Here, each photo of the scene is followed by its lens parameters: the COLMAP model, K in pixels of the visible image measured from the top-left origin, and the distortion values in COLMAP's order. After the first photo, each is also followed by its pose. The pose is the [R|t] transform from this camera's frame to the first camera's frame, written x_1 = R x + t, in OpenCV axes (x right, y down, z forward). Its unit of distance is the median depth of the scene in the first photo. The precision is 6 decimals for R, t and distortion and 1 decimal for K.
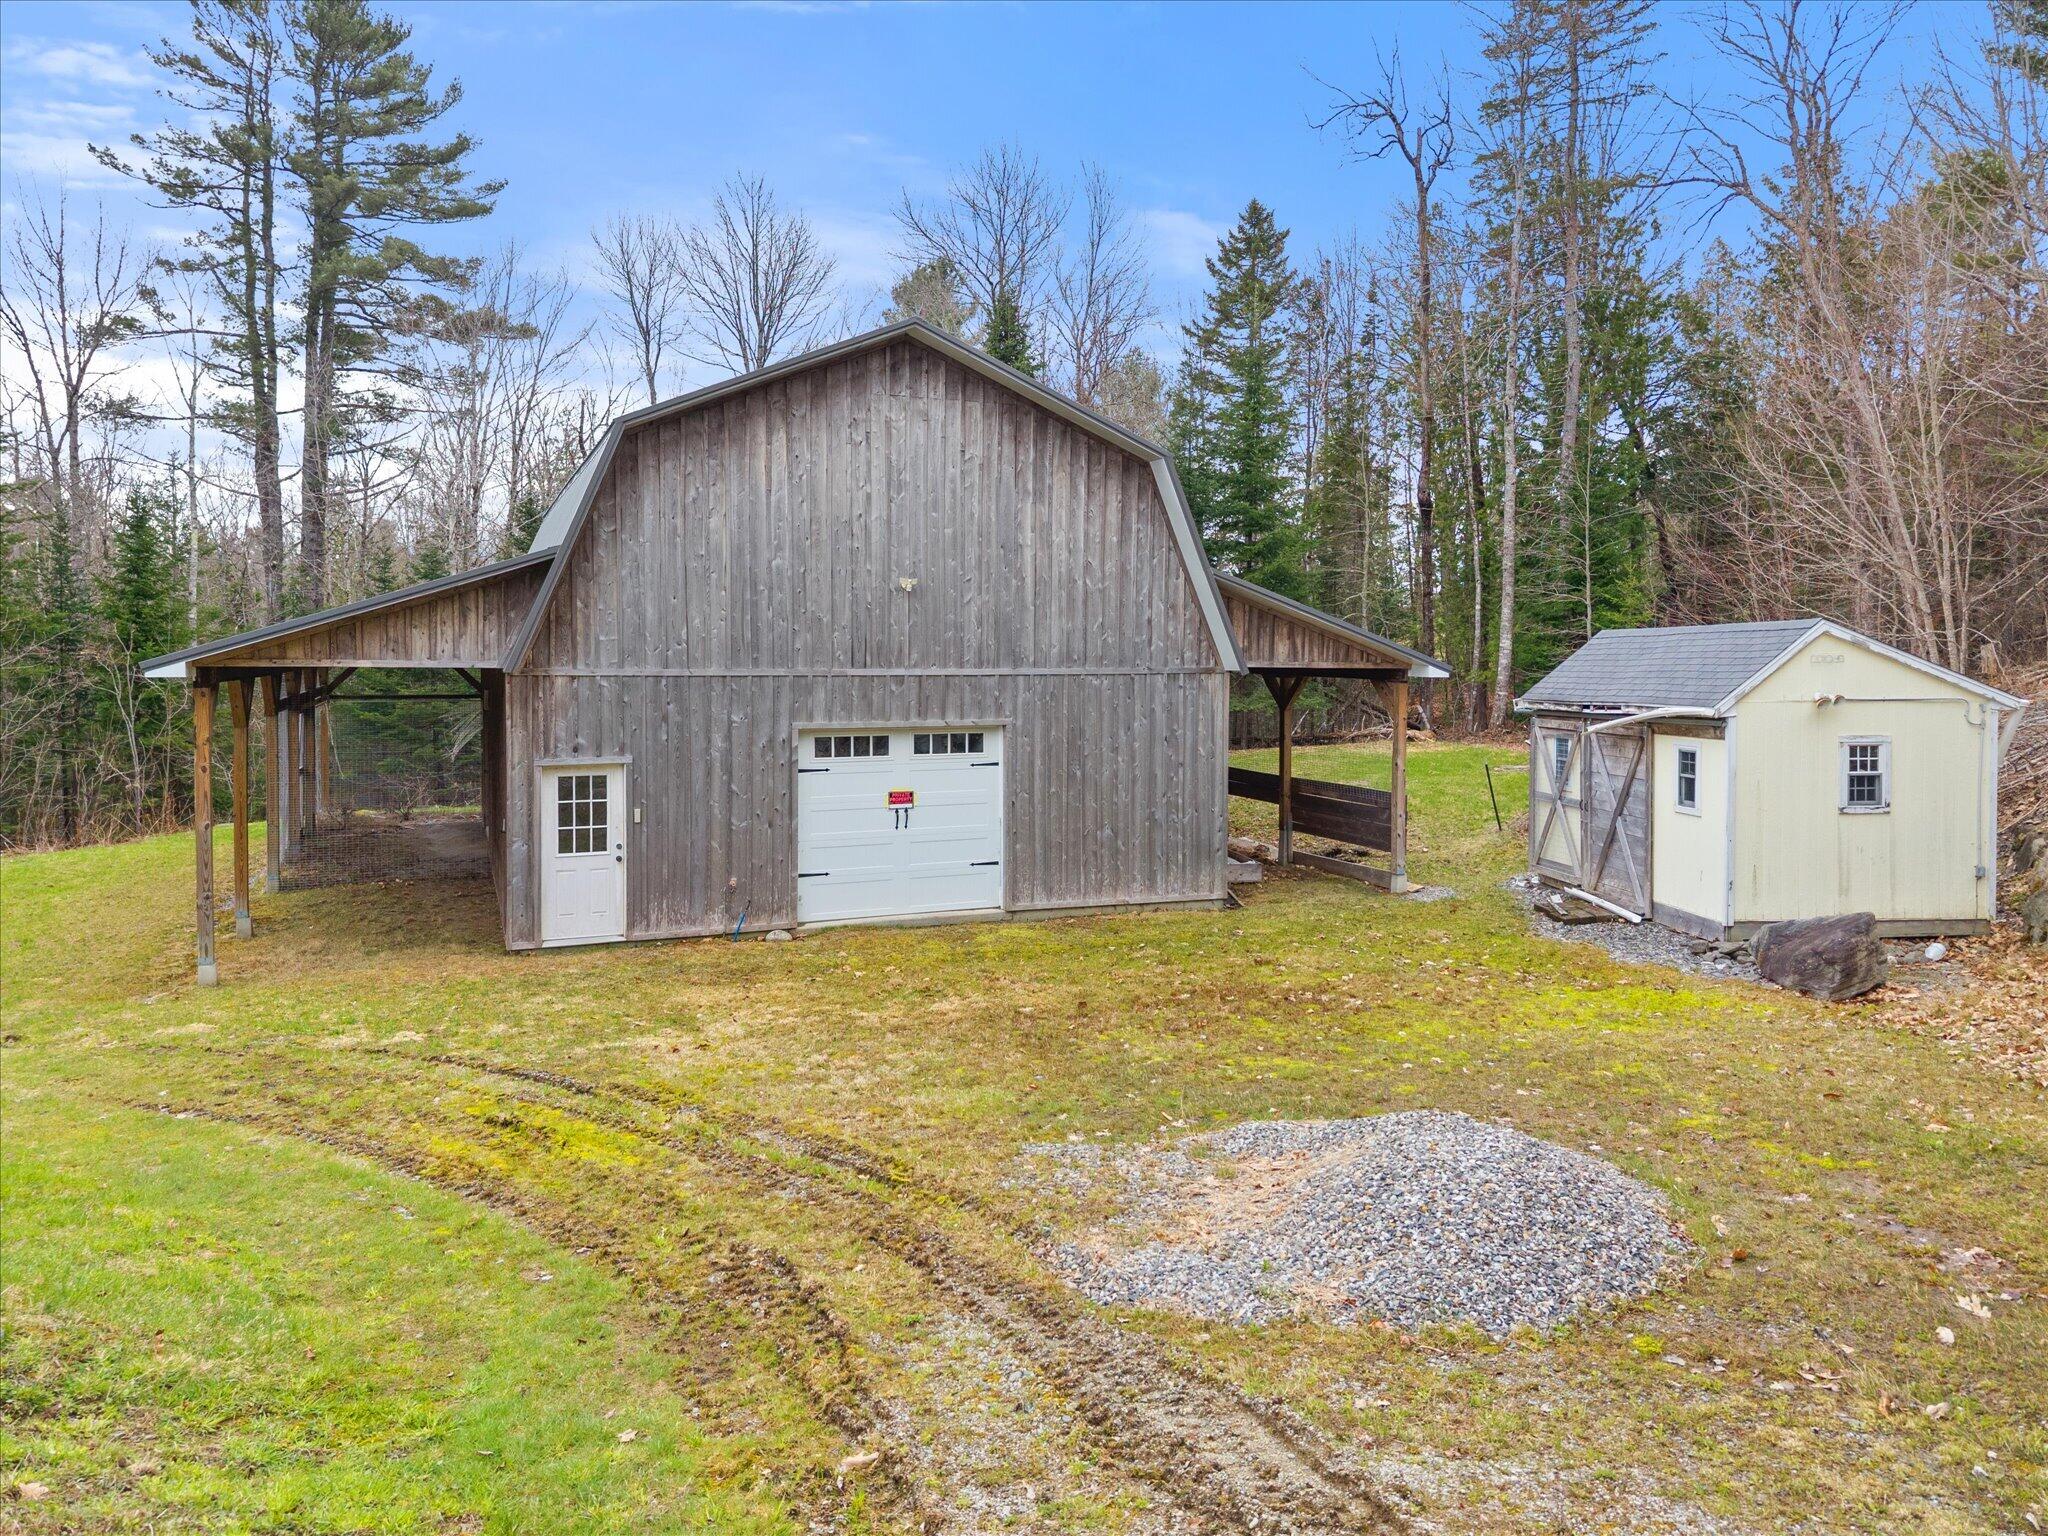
lens RADIAL K [[1395.2, 0, 1024.0], [0, 1395.2, 768.0], [0, 0, 1]] dist [0.013651, -0.001547]
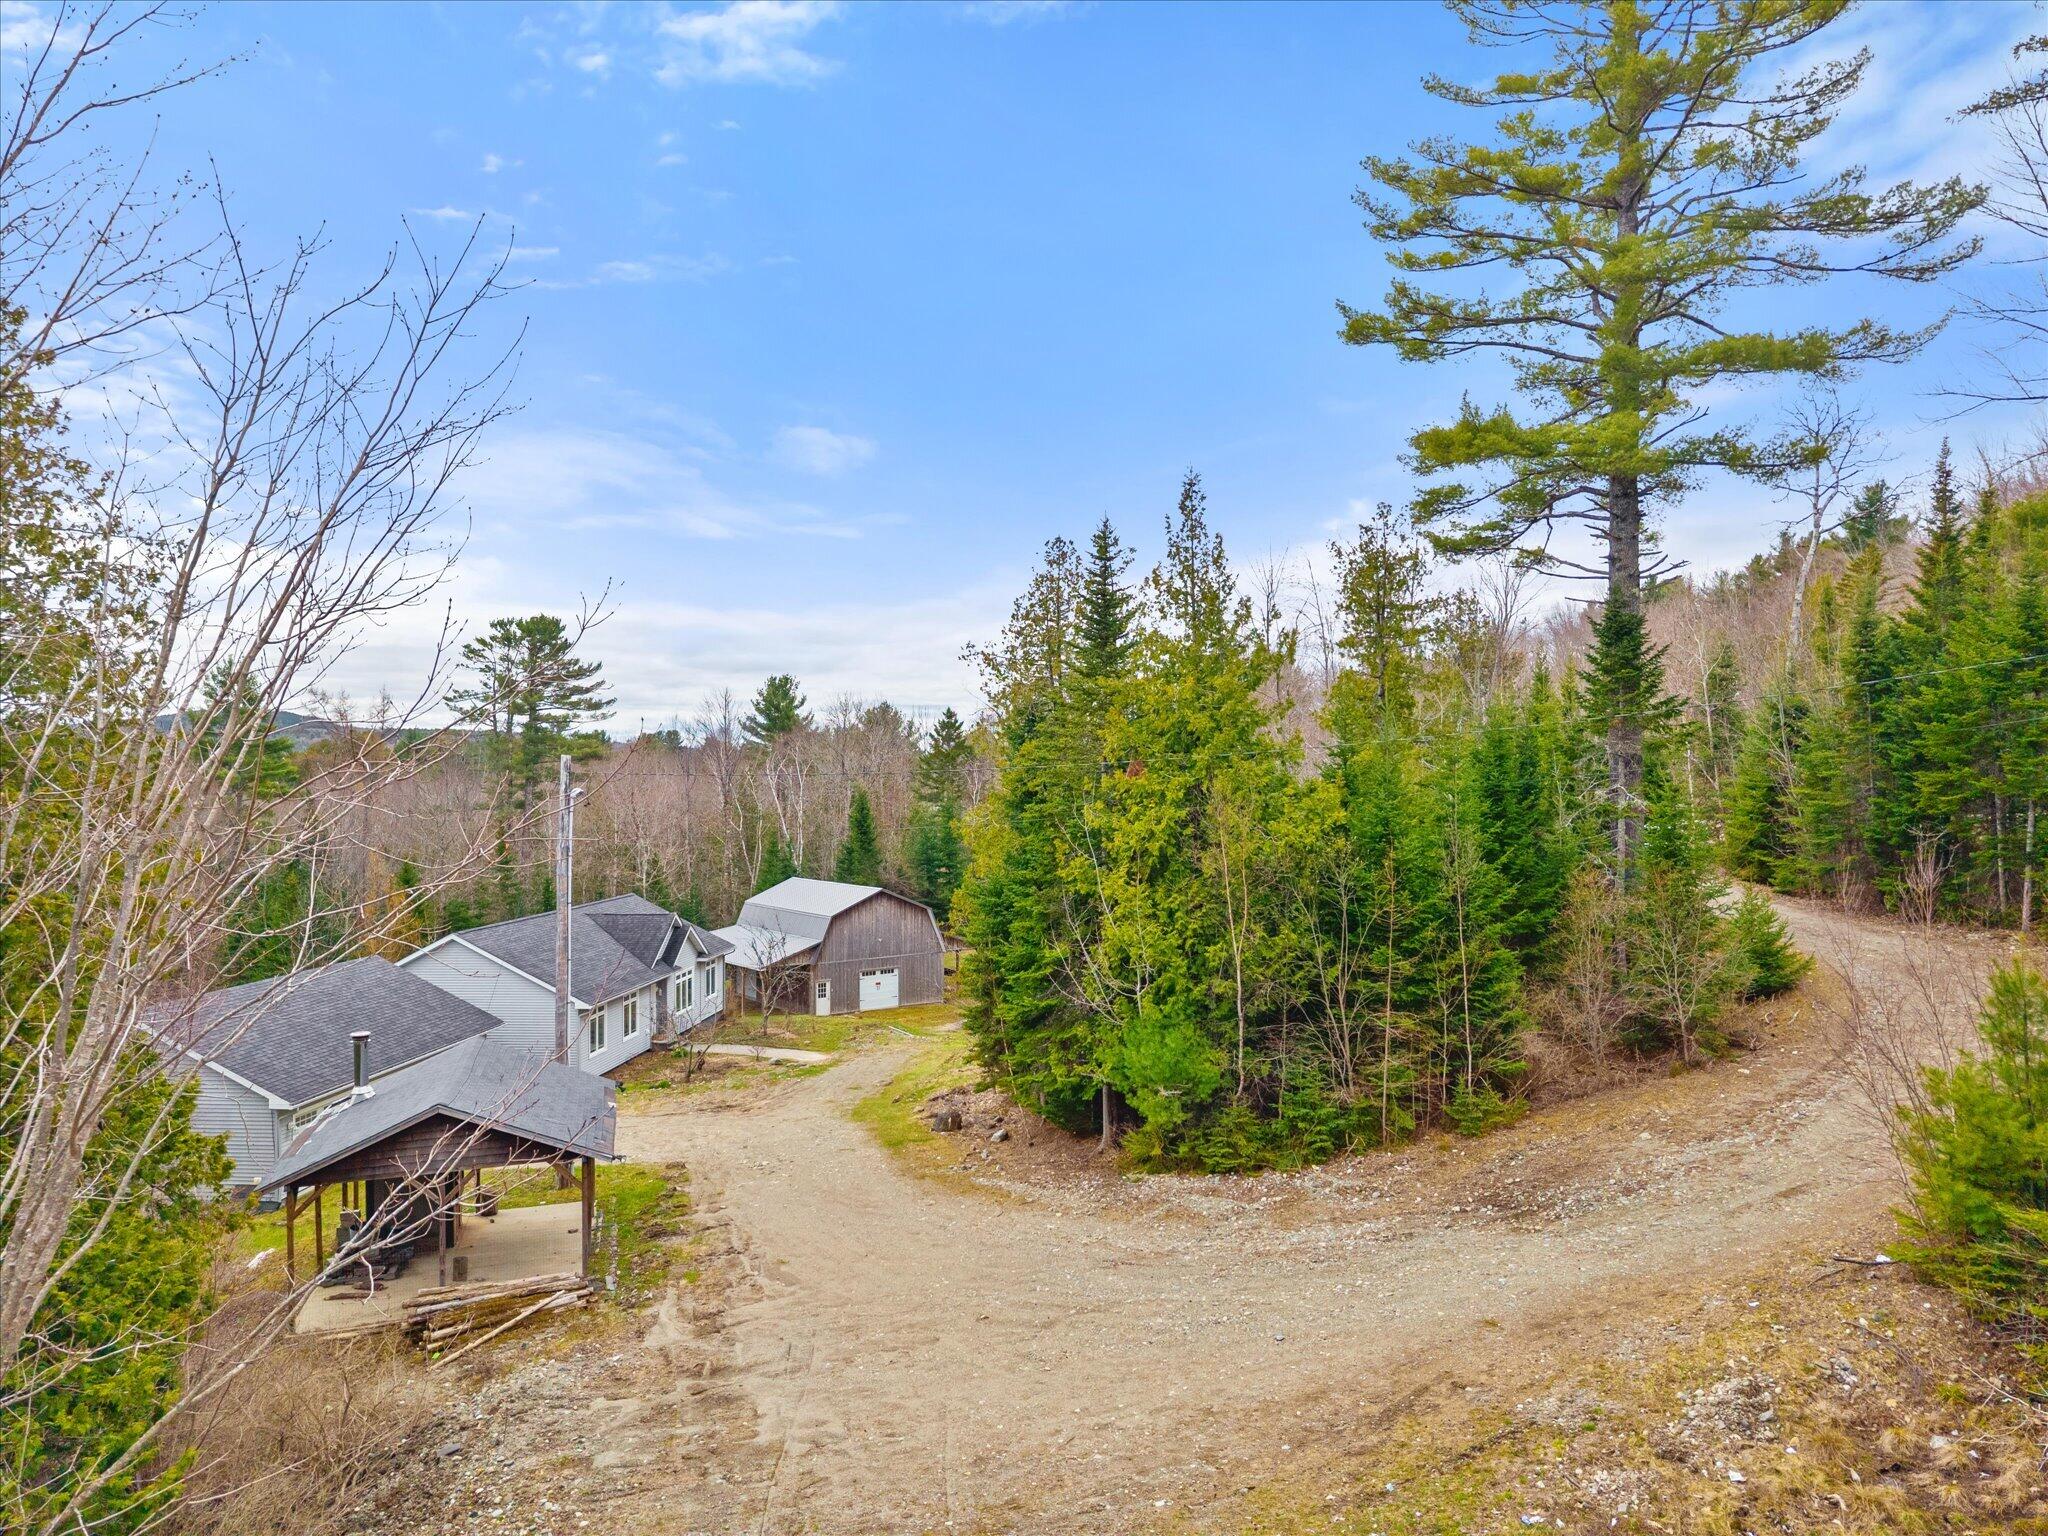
lens RADIAL K [[1395.2, 0, 1024.0], [0, 1395.2, 768.0], [0, 0, 1]] dist [0.013651, -0.001547]
pose [[0.972624, -0.007405, 0.232266, -0.730063], [0.024961, 0.997039, -0.072737, -0.365503], [-0.231040, 0.076543, 0.969929, -3.937700]]
